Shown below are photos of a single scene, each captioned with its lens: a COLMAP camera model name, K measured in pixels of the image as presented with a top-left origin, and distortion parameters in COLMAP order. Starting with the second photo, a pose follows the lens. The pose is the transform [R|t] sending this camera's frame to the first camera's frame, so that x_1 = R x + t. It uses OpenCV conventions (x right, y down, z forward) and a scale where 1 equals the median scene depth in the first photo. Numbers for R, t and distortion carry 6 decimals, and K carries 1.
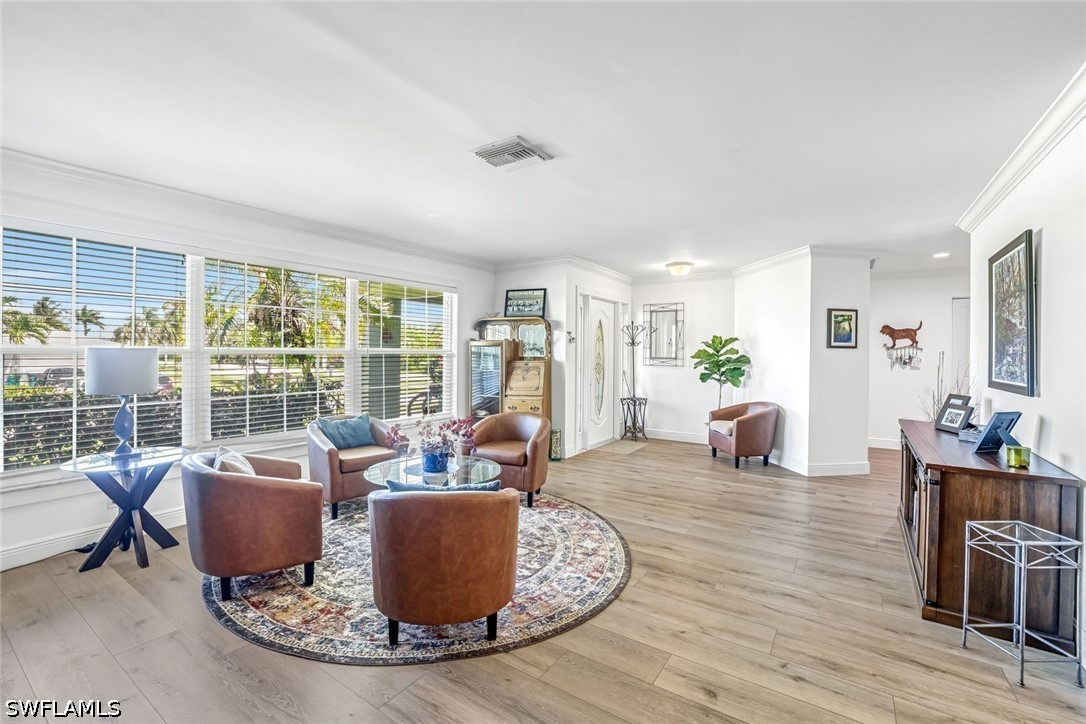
lens RADIAL K [[461.7, 0, 541.5], [0, 461.7, 353.6], [0, 0, 1]] dist [-0.034154, 0.001101]
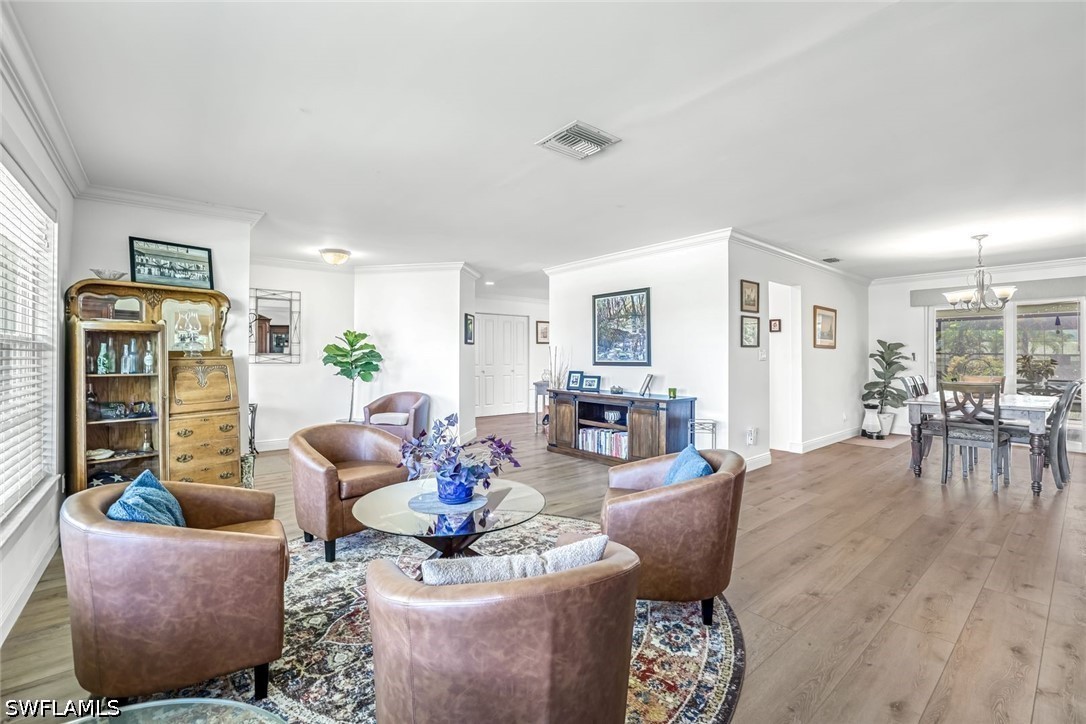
lens RADIAL K [[461.7, 0, 528.9], [0, 461.7, 353.5], [0, 0, 1]] dist [-0.034154, 0.001101]
pose [[0.310785, -0.002893, 0.950476, -0.725657], [0.005046, 0.999986, 0.001394, 0.018429], [-0.950467, 0.004363, 0.310796, 0.548453]]
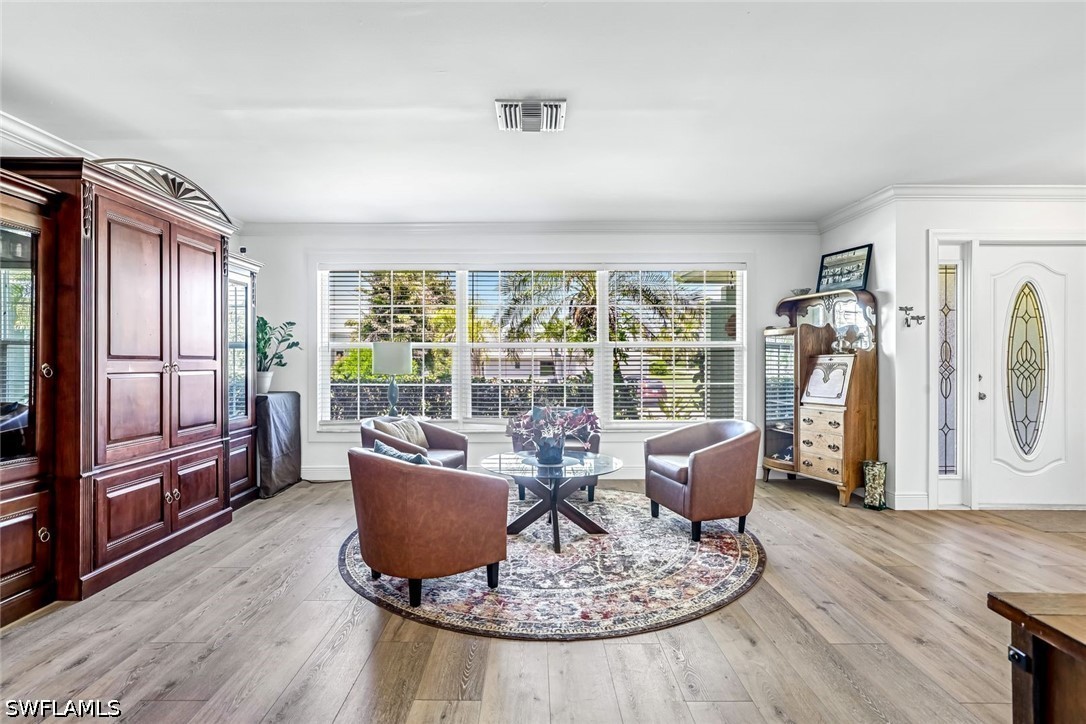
lens RADIAL K [[549.9, 0, 548.5], [0, 549.9, 359.4], [0, 0, 1]] dist [-0.020442, 0.000138]
pose [[0.574603, -0.007858, -0.818394, 0.579595], [0.005305, 0.999969, -0.005876, 0.037531], [0.818415, -0.000965, 0.574627, 0.281072]]
